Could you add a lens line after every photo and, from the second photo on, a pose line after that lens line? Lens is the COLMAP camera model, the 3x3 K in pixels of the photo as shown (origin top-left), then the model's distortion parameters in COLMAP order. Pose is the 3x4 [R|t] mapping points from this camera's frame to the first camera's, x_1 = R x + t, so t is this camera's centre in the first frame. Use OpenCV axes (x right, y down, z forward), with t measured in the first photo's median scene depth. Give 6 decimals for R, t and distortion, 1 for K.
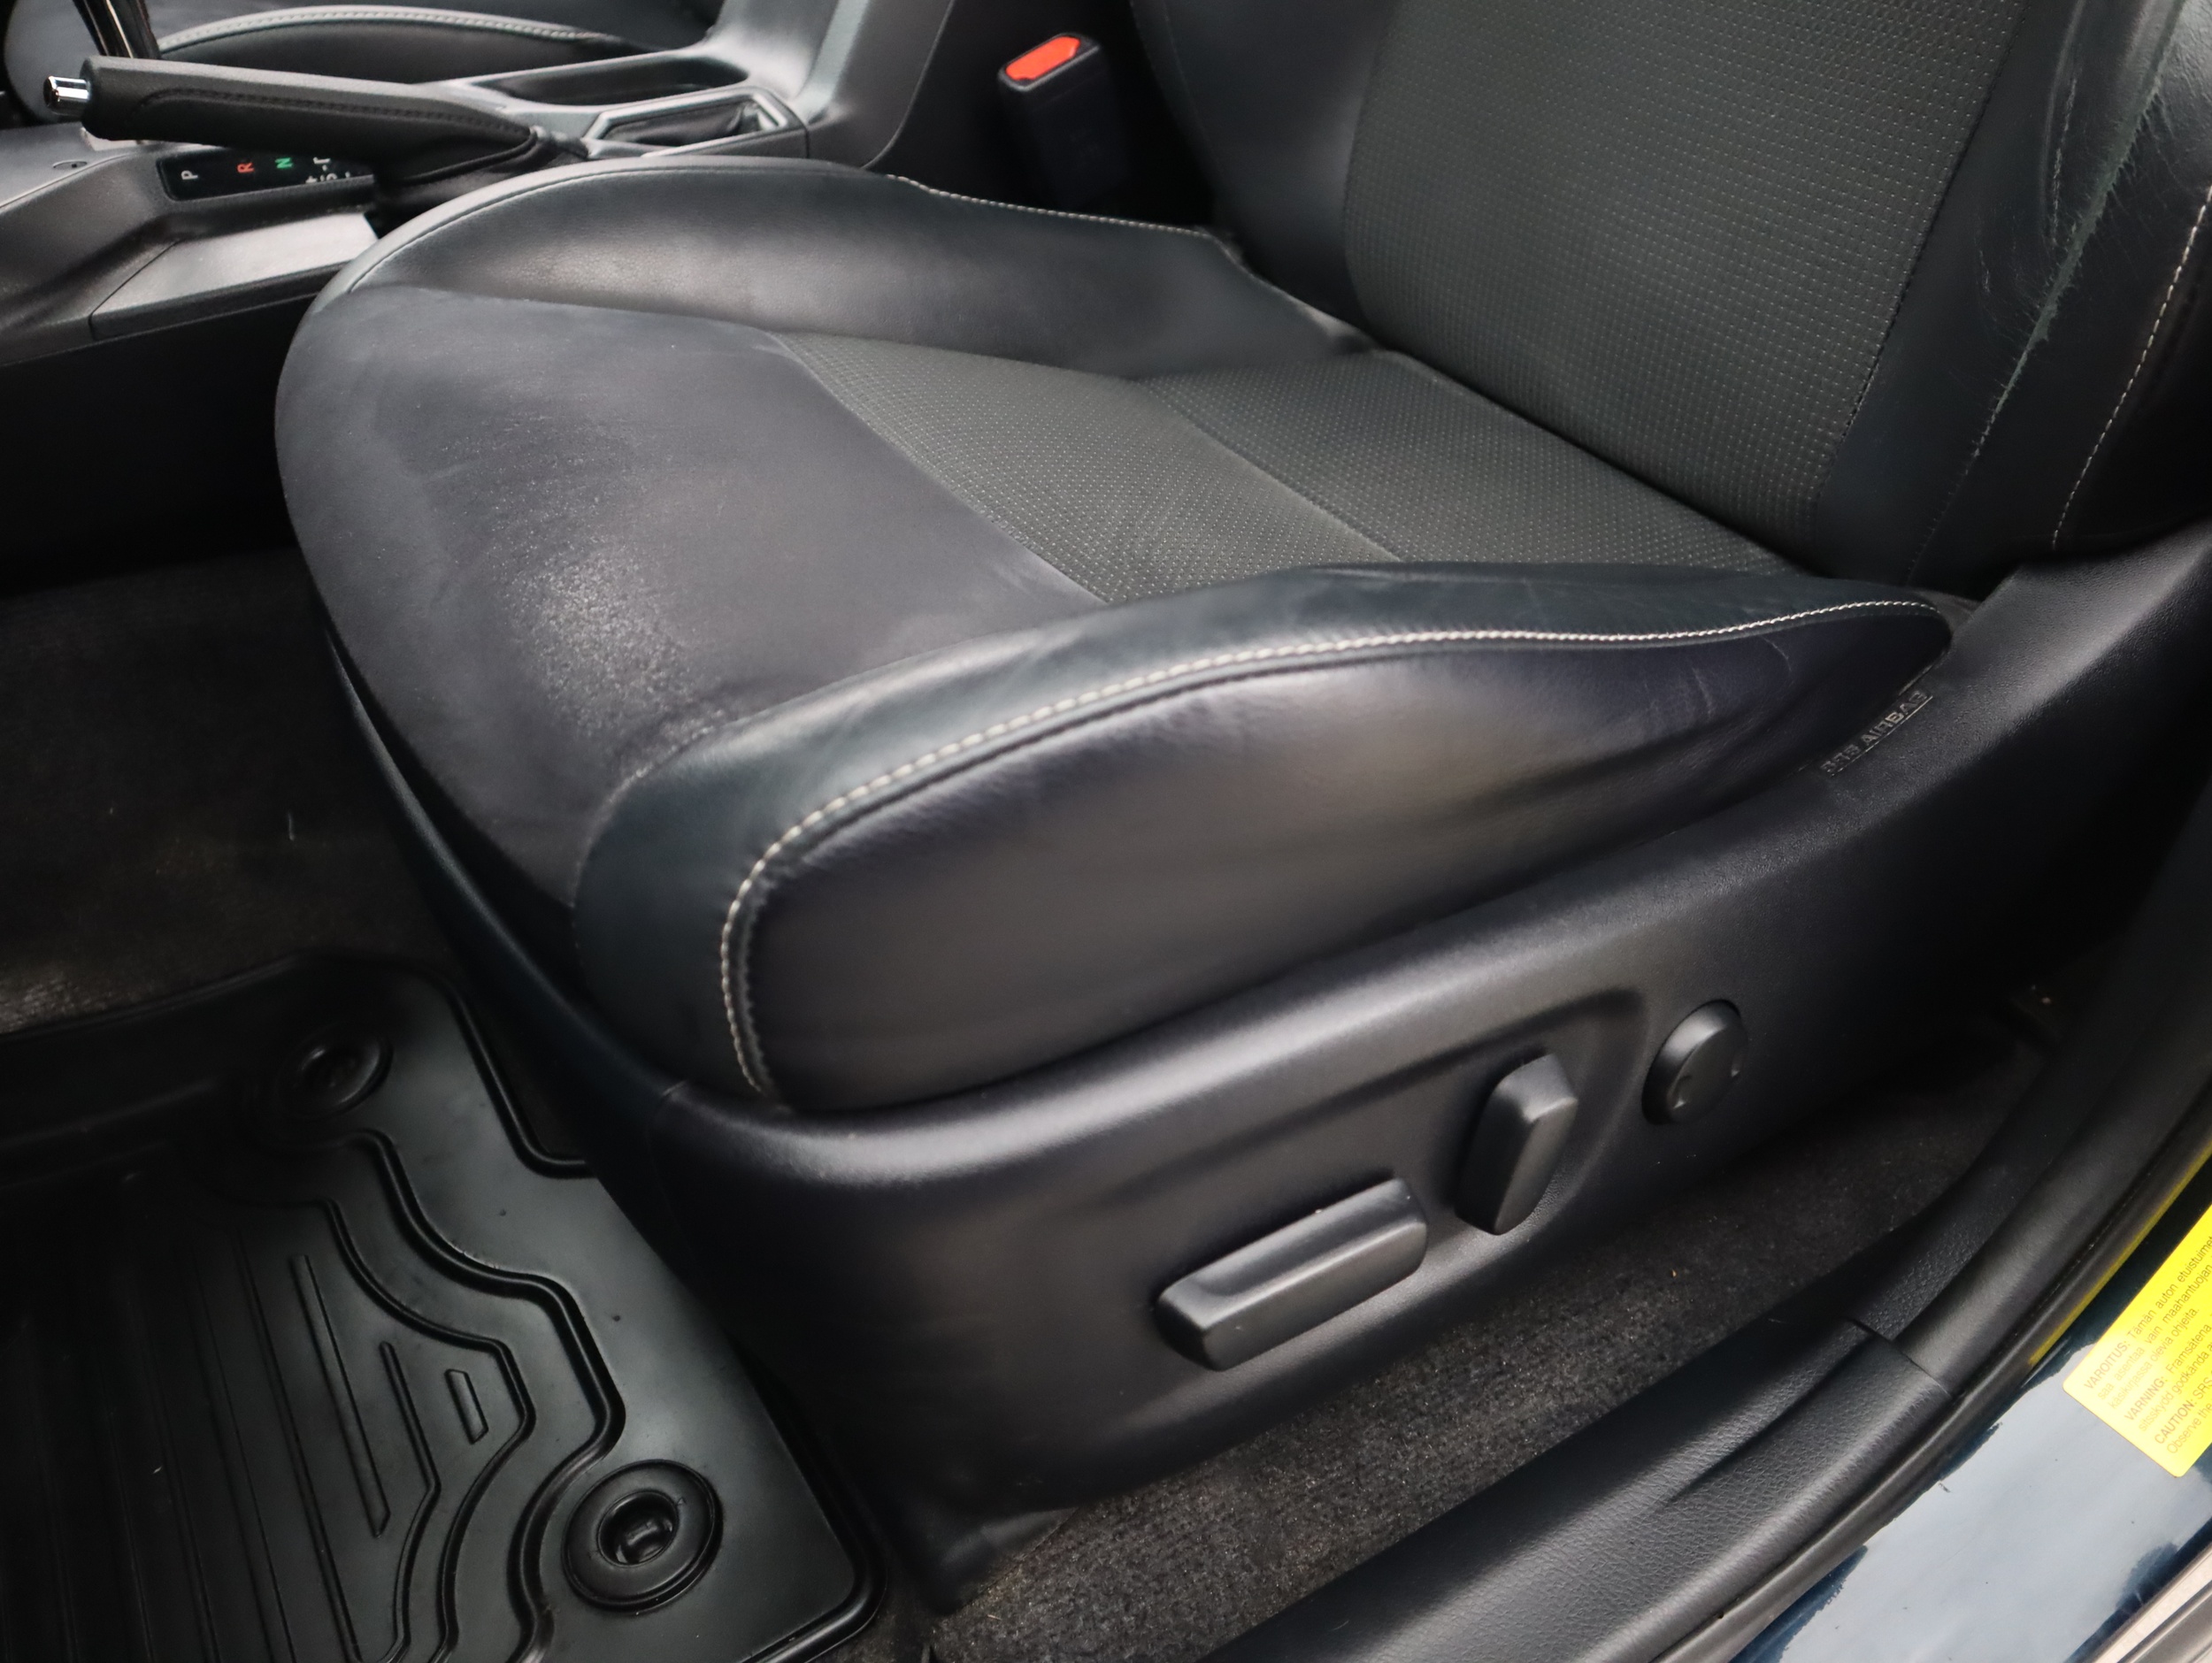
lens RADIAL K [[1739.1, 0, 1106.0], [0, 1739.1, 831.5], [0, 0, 1]] dist [-0.100100, 0.069373]
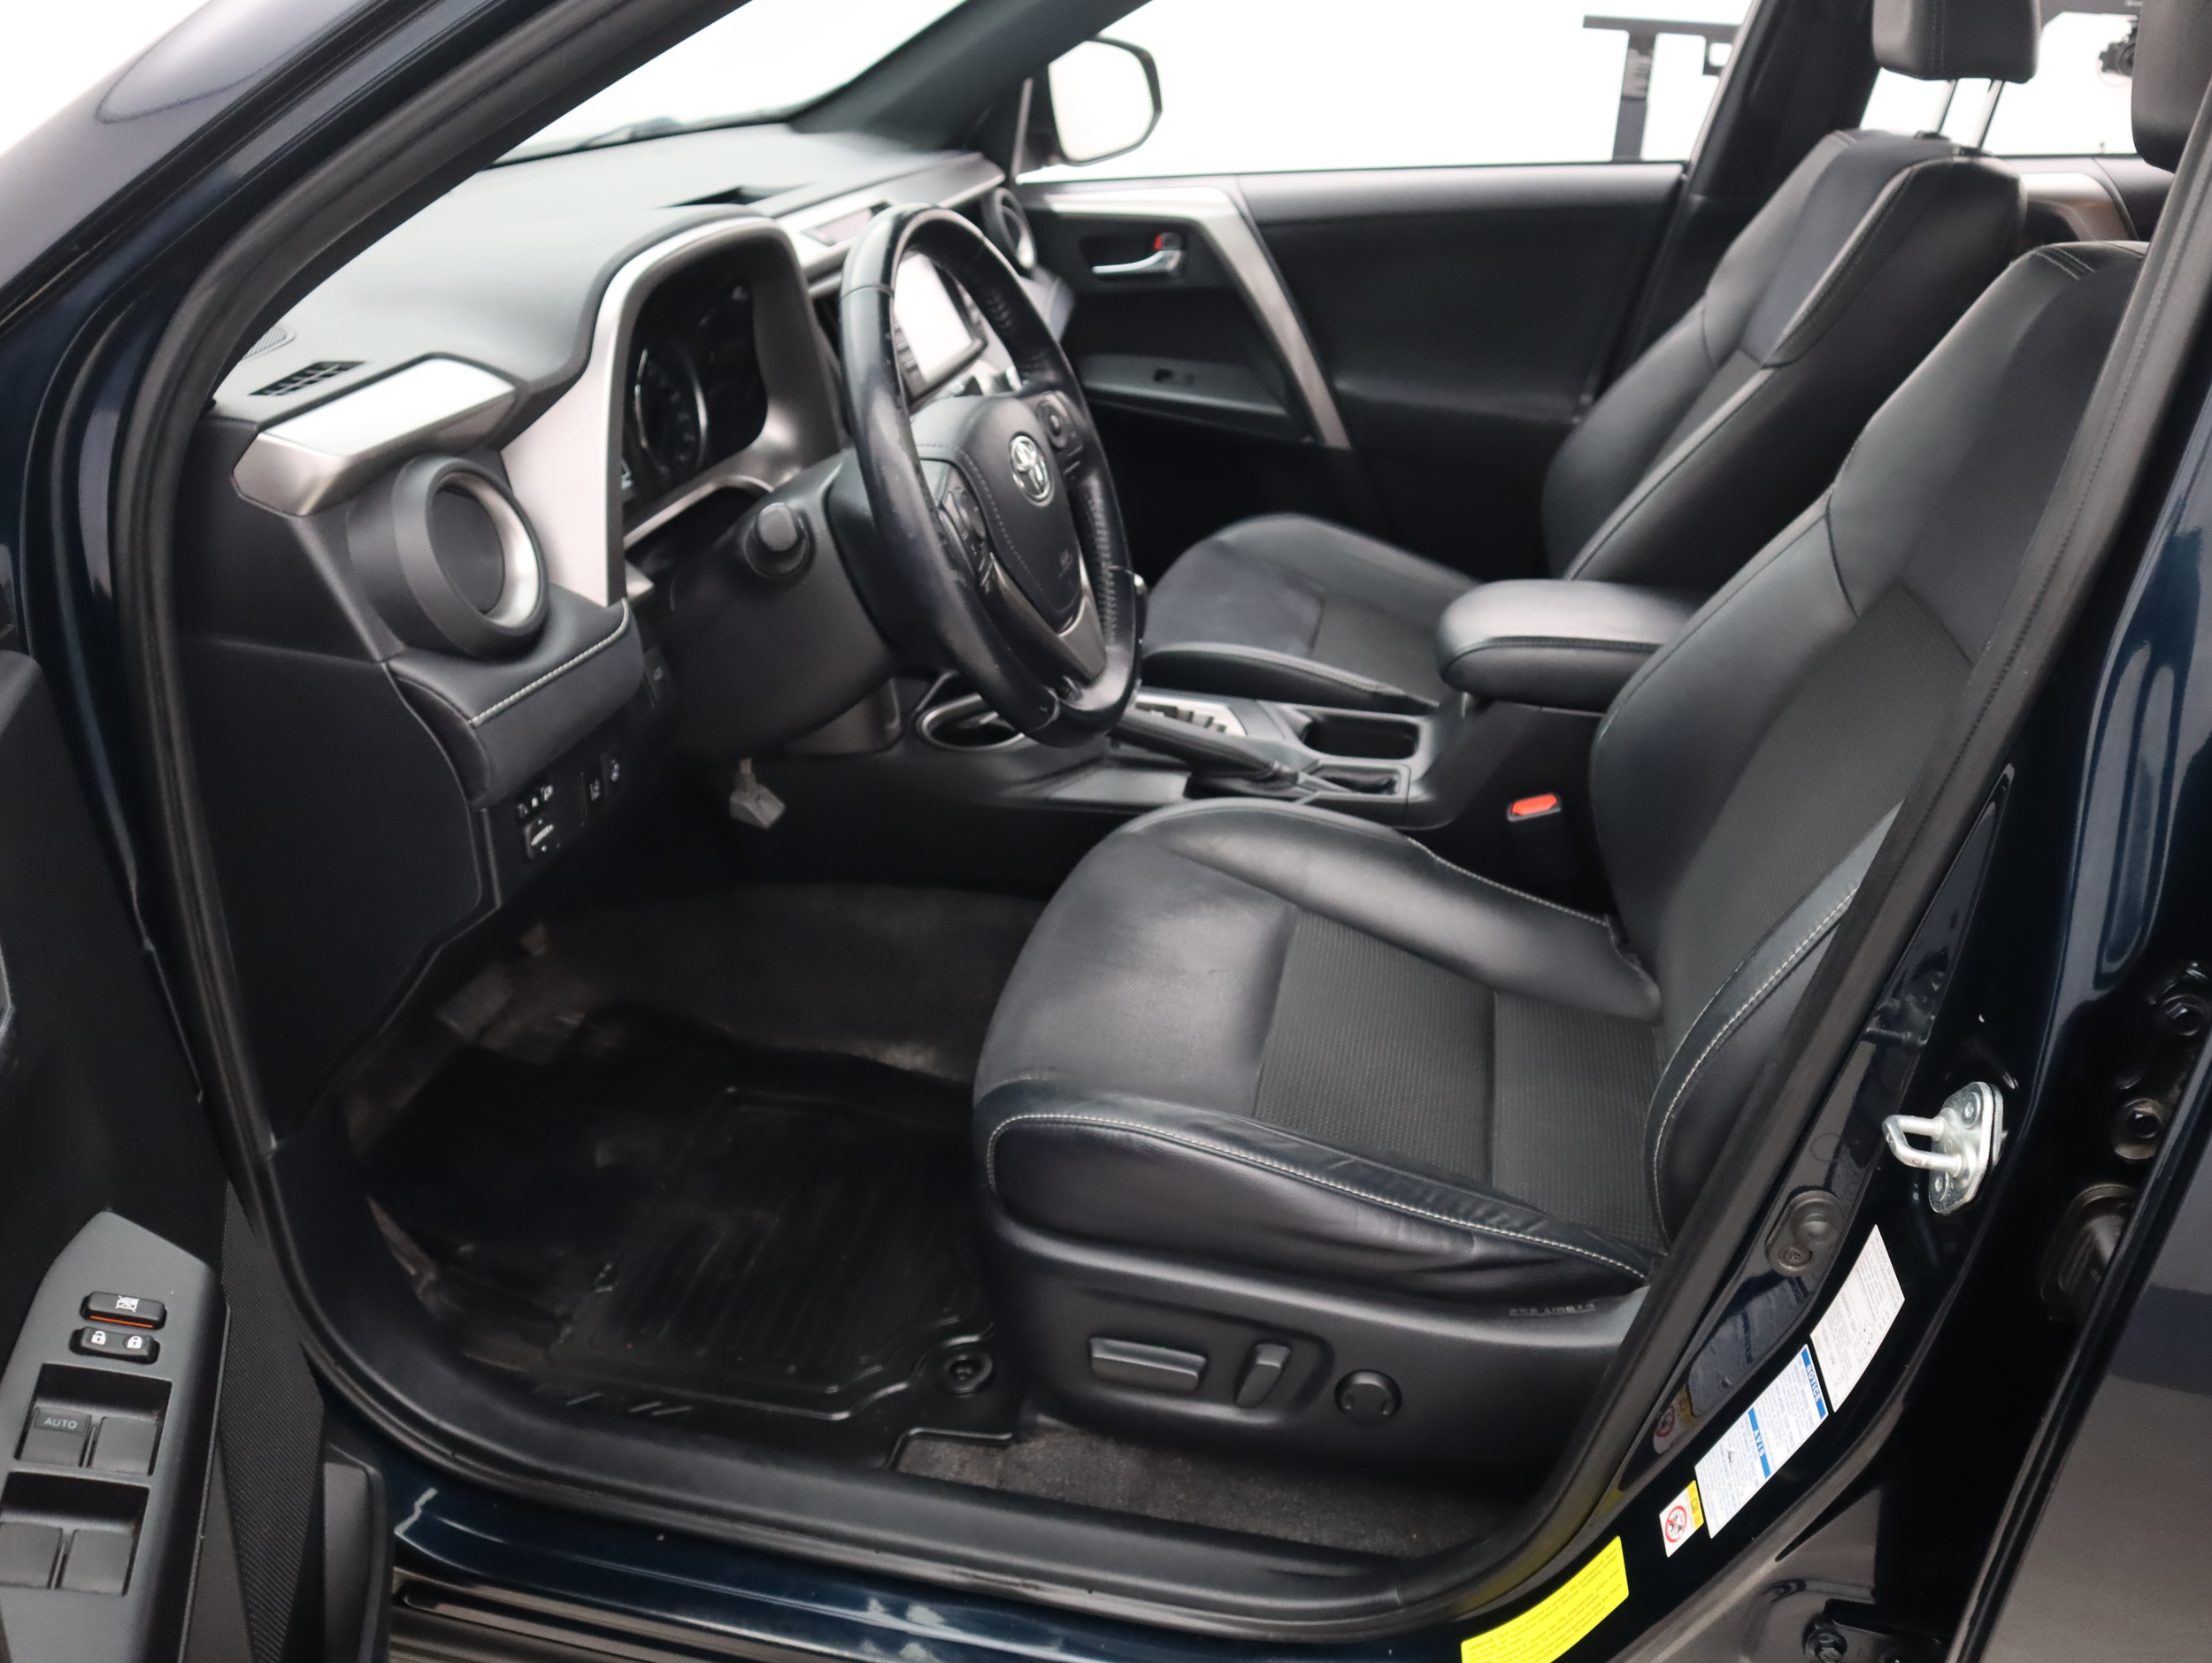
lens RADIAL K [[1739.1, 0, 1106.0], [0, 1739.1, 831.5], [0, 0, 1]] dist [-0.100100, 0.069373]
pose [[0.736418, 0.317053, -0.597633, 1.212978], [-0.407039, 0.913251, -0.017070, -0.358953], [0.540377, 0.255830, 0.801588, -1.151829]]
